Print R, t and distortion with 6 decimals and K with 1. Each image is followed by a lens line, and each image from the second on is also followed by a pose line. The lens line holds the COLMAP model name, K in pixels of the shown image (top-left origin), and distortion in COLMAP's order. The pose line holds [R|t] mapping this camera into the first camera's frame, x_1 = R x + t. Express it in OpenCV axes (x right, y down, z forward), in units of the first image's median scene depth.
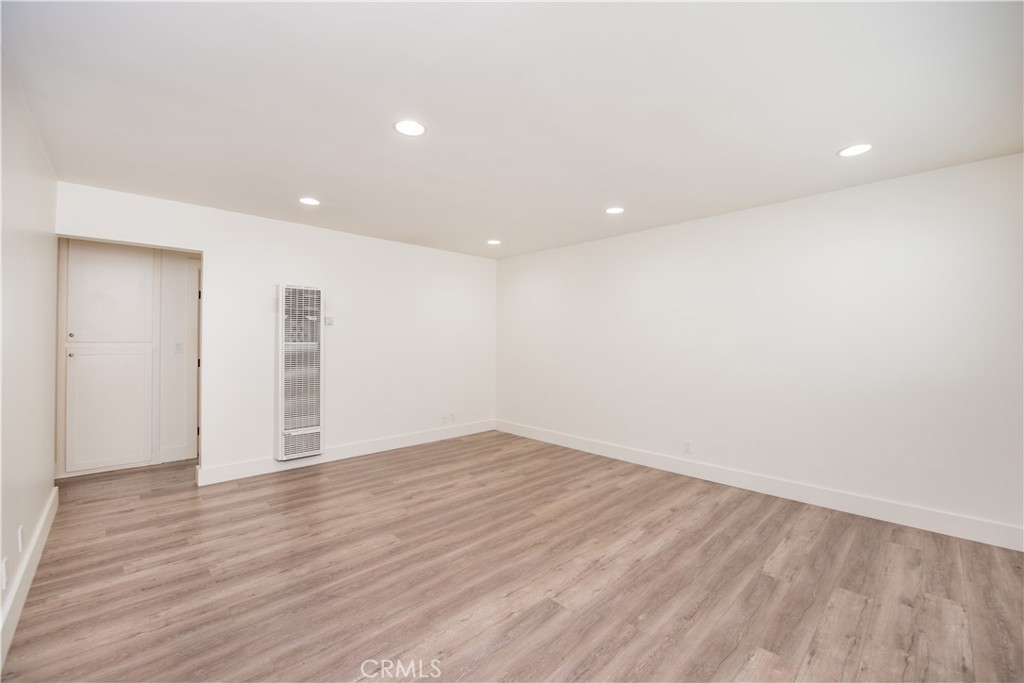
lens RADIAL K [[413.6, 0, 512.6], [0, 413.6, 310.6], [0, 0, 1]] dist [-0.014861, -0.000287]
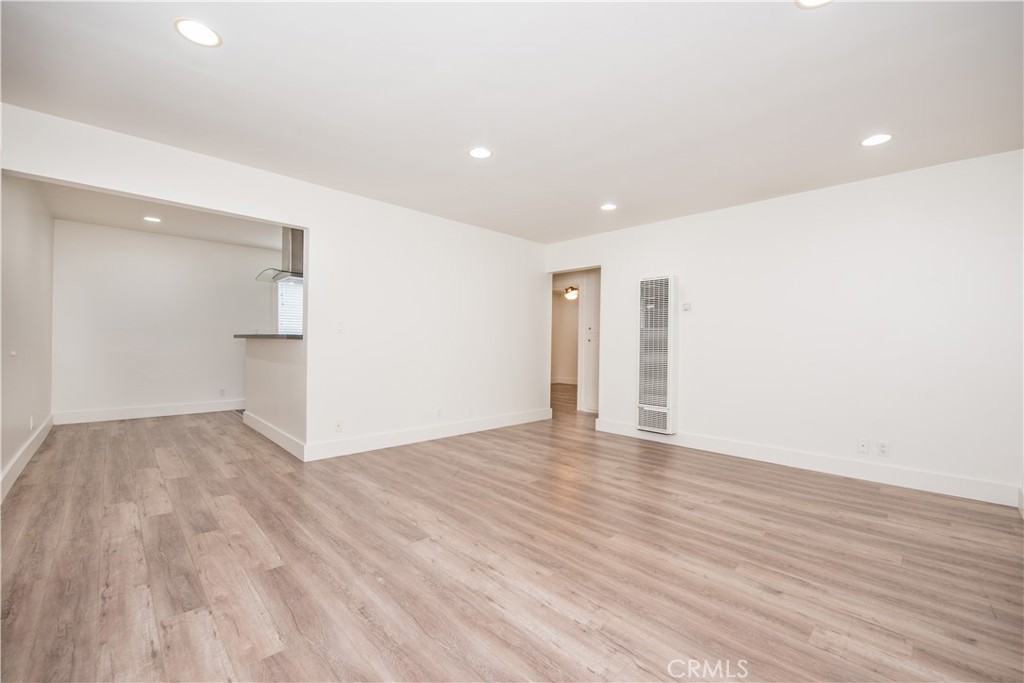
lens RADIAL K [[417.5, 0, 509.7], [0, 417.5, 342.7], [0, 0, 1]] dist [-0.017734, -0.000372]
pose [[0.002977, -0.006675, -0.999973, 0.879577], [0.054160, 0.998511, -0.006504, 0.150578], [0.998528, -0.054139, 0.003334, 0.908488]]
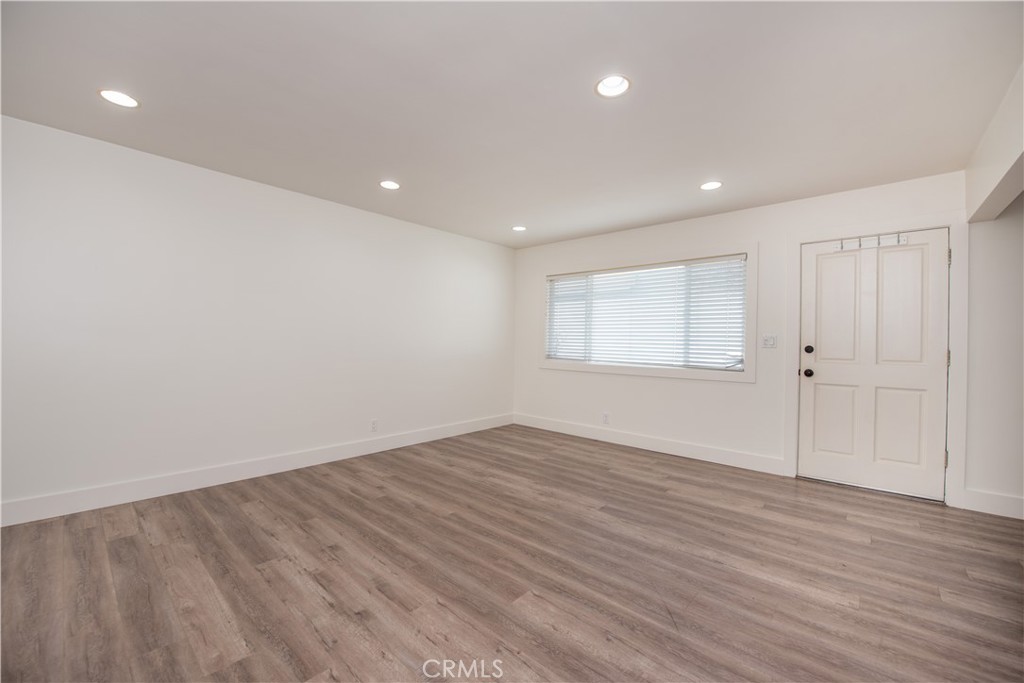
lens RADIAL K [[411.2, 0, 513.4], [0, 411.2, 343.2], [0, 0, 1]] dist [-0.018135, -0.000706]
pose [[-0.080373, -0.007787, 0.996734, -0.921523], [-0.086636, 0.996240, 0.000797, 0.122563], [-0.992993, -0.086289, -0.080746, 1.058347]]
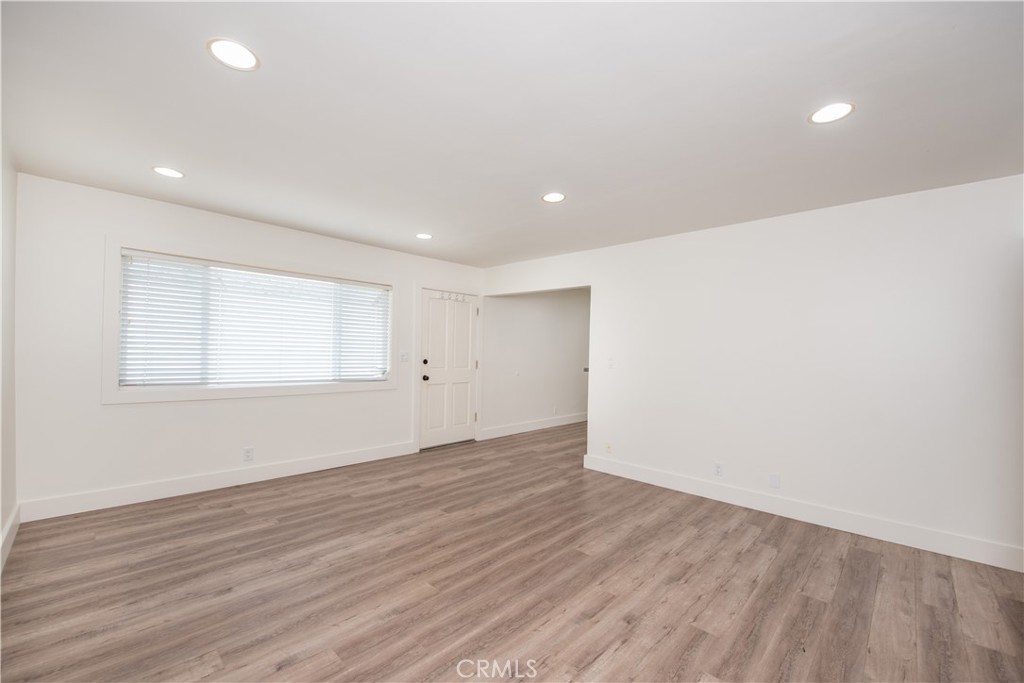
lens RADIAL K [[411.2, 0, 513.4], [0, 411.2, 343.2], [0, 0, 1]] dist [-0.018135, -0.000706]
pose [[-0.998737, -0.027671, -0.041940, -0.057179], [-0.023904, 0.995851, -0.087798, 0.133015], [0.044196, -0.086684, -0.995255, 1.937495]]
